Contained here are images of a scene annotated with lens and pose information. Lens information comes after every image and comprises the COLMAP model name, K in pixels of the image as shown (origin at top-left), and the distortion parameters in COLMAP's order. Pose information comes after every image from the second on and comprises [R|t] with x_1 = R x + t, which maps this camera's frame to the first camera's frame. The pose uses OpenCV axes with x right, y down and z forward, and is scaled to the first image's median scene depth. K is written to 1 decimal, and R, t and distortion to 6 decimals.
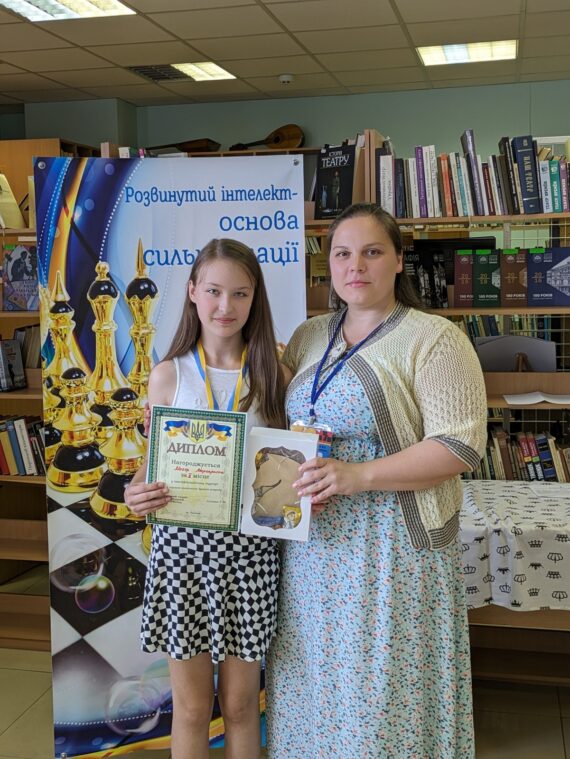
lens RADIAL K [[924.9, 0, 271.9], [0, 924.9, 346.5], [0, 0, 1]] dist [0.044087, 0.000000]
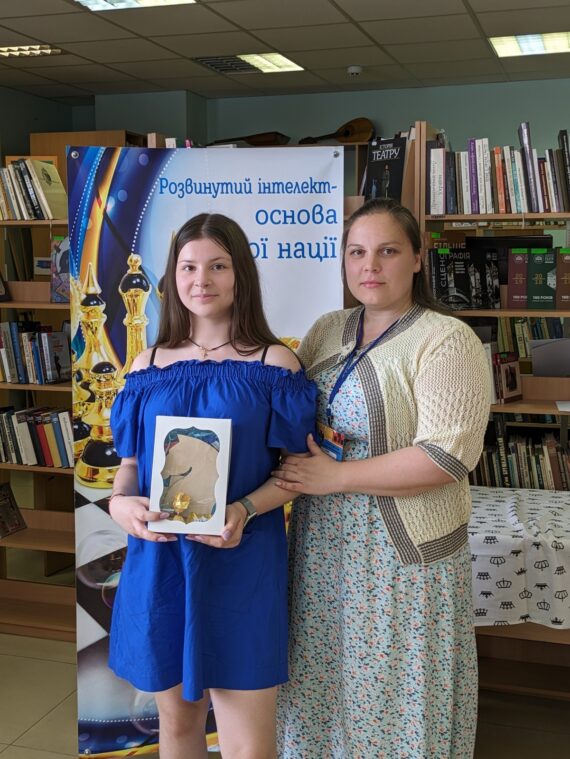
lens RADIAL K [[924.9, 0, 291.9], [0, 924.9, 359.5], [0, 0, 1]] dist [0.044087, 0.000000]
pose [[0.997336, 0.024439, -0.068723, 0.051253], [-0.023212, 0.999558, 0.018598, -0.002456], [0.069147, -0.016953, 0.997462, 0.032494]]
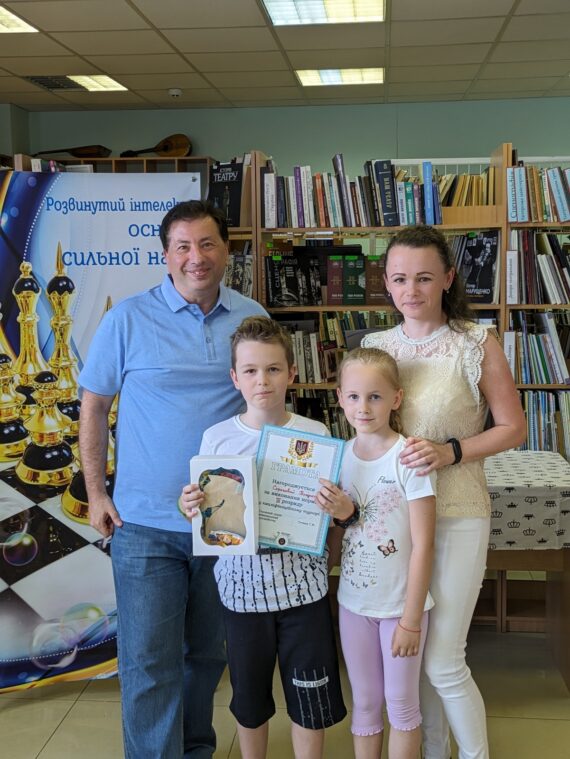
lens RADIAL K [[924.9, 0, 268.8], [0, 924.9, 364.6], [0, 0, 1]] dist [0.044087, 0.000000]
pose [[0.992095, -0.001817, 0.125479, -0.027749], [-0.000302, 0.999858, 0.016865, 0.016485], [-0.125492, -0.016770, 0.991953, -0.181661]]
